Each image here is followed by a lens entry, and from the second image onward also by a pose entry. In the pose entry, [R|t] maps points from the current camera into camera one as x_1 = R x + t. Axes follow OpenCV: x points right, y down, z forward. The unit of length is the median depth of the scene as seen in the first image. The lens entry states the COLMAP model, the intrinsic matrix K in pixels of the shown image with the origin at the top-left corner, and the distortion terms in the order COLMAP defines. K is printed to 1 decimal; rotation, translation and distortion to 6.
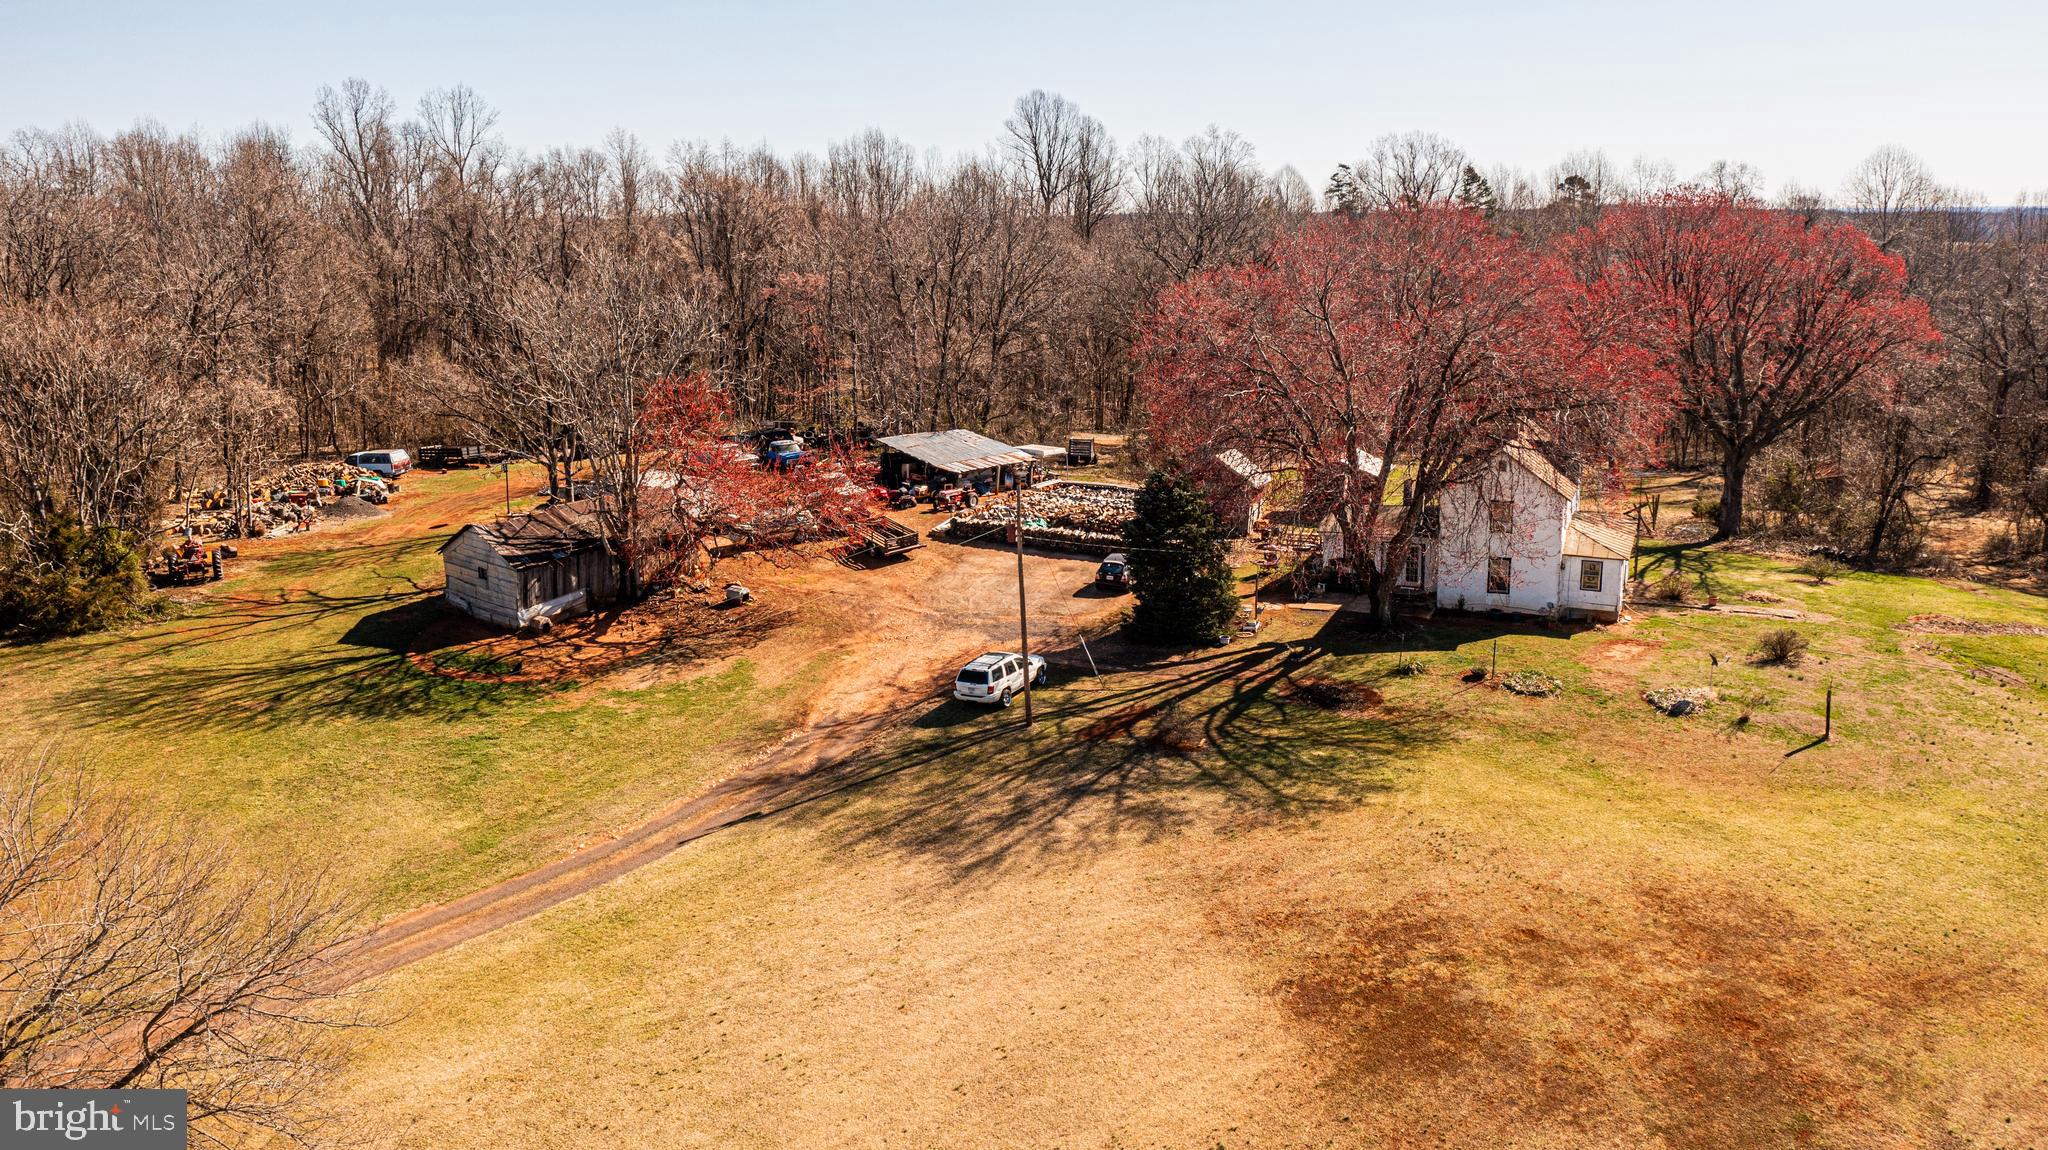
lens RADIAL K [[1619.4, 0, 1020.8], [0, 1619.4, 575.7], [0, 0, 1]] dist [-0.010678, 0.004161]
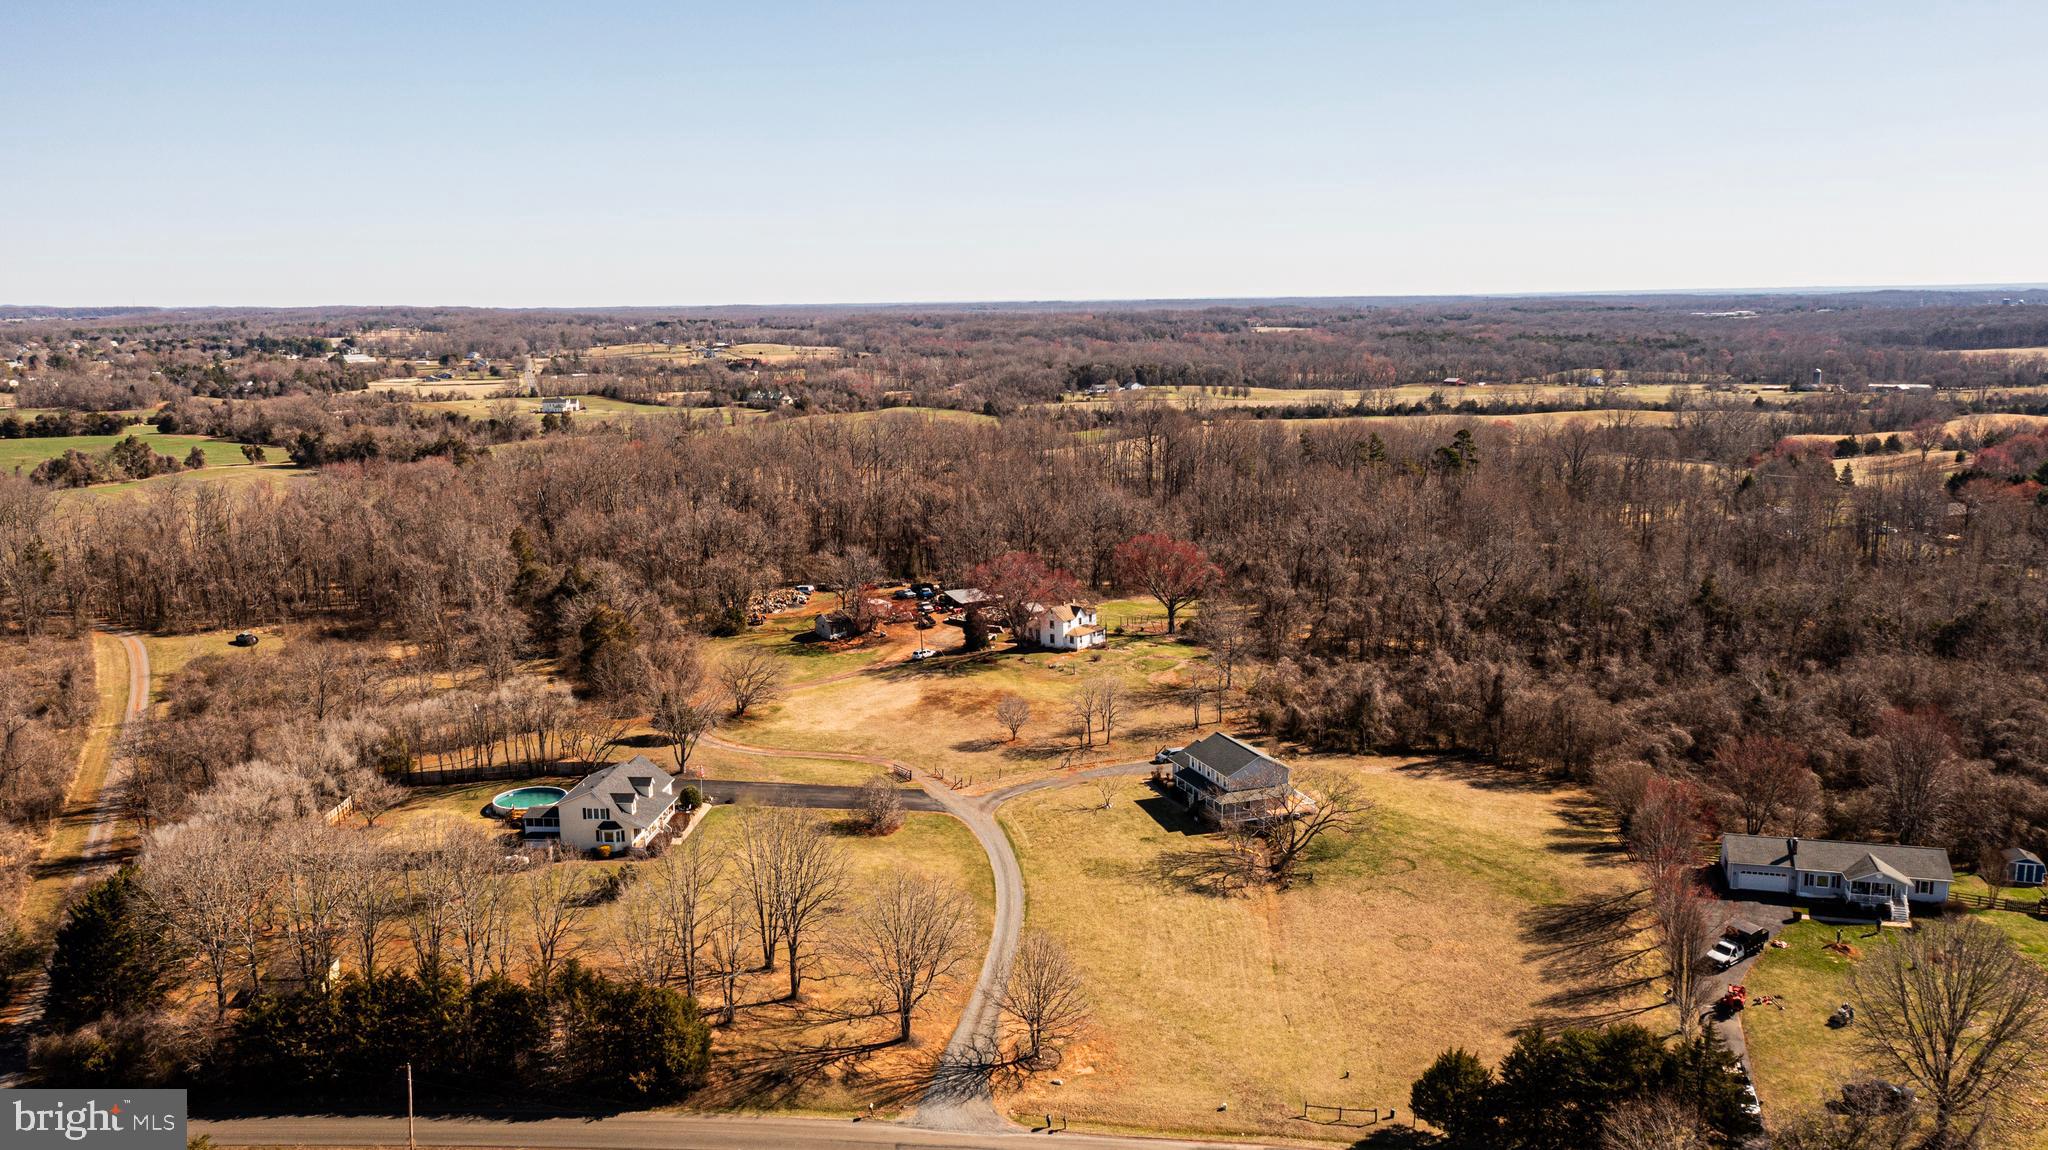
lens RADIAL K [[1619.4, 0, 1027.2], [0, 1619.4, 578.3], [0, 0, 1]] dist [-0.010678, 0.004161]
pose [[0.966310, 0.041735, -0.253974, 1.162235], [-0.052446, 0.997991, -0.035547, -0.002856], [0.251980, 0.047669, 0.966558, -2.745855]]
